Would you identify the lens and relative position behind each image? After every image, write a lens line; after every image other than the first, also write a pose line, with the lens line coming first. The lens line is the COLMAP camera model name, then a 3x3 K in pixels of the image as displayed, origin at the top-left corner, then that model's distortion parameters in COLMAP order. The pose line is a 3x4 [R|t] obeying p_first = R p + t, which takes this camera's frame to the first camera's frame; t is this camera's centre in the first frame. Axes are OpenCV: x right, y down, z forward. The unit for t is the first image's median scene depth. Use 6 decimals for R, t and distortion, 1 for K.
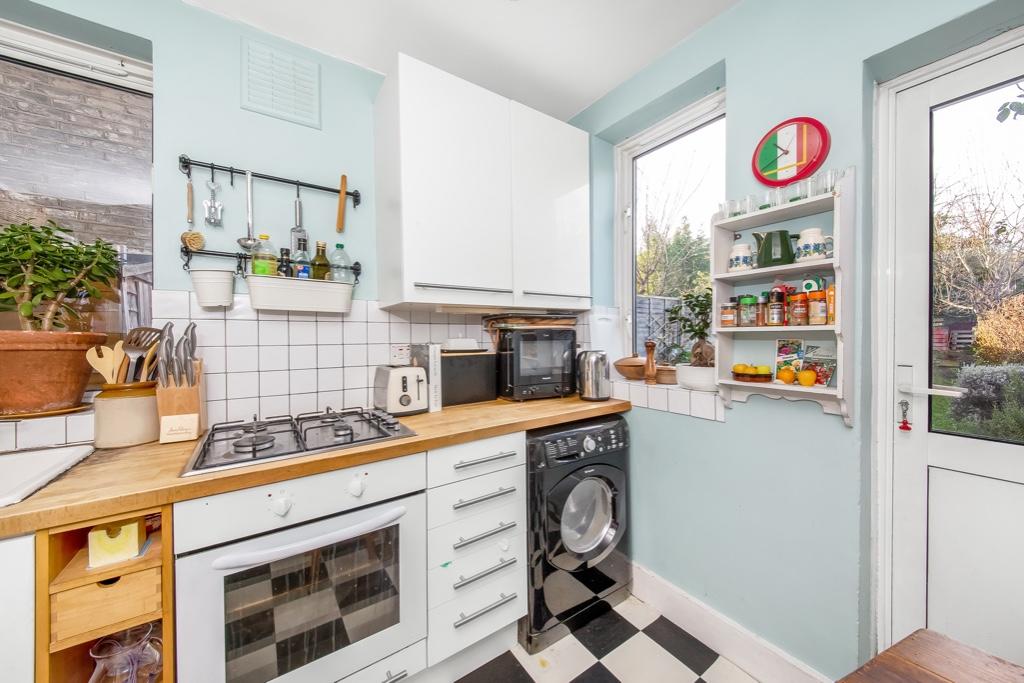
lens RADIAL K [[362.1, 0, 515.9], [0, 362.1, 335.8], [0, 0, 1]] dist [0.029244, -0.014321]
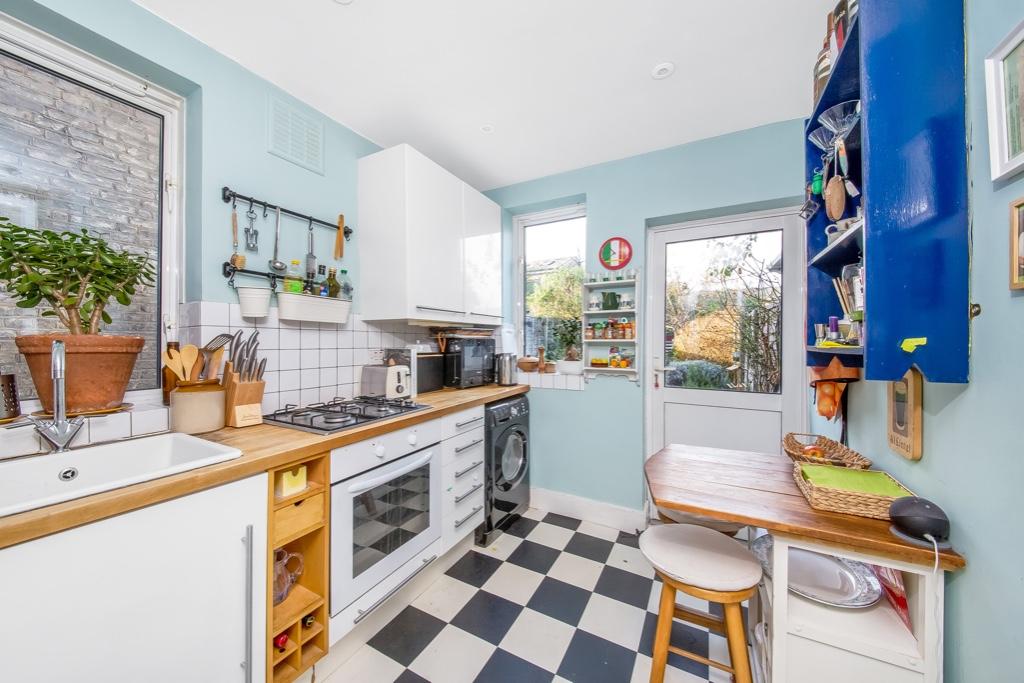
lens RADIAL K [[362.1, 0, 515.9], [0, 362.1, 335.8], [0, 0, 1]] dist [0.029244, -0.014321]
pose [[0.881013, 0.017072, 0.472783, -0.591314], [-0.007935, 0.999741, -0.021312, 0.001601], [-0.473025, 0.015024, 0.880921, -0.438322]]
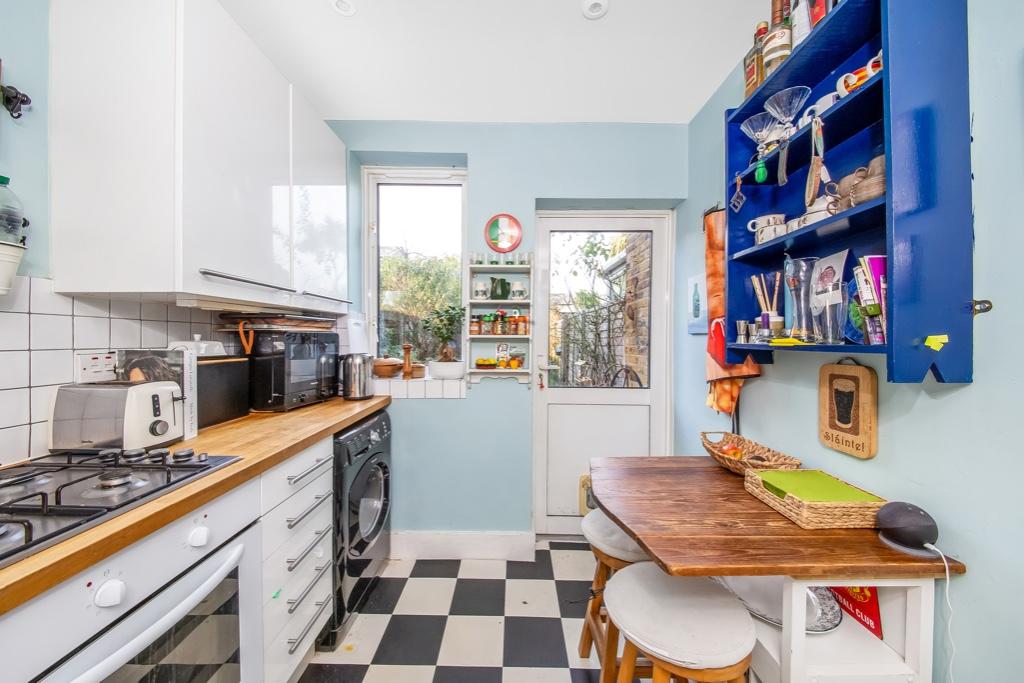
lens RADIAL K [[362.1, 0, 515.9], [0, 362.1, 335.8], [0, 0, 1]] dist [0.029244, -0.014321]
pose [[0.555920, 0.015932, 0.831083, -0.535038], [-0.007962, 0.999873, -0.013842, 0.000527], [-0.831198, 0.001078, 0.555976, 0.013384]]
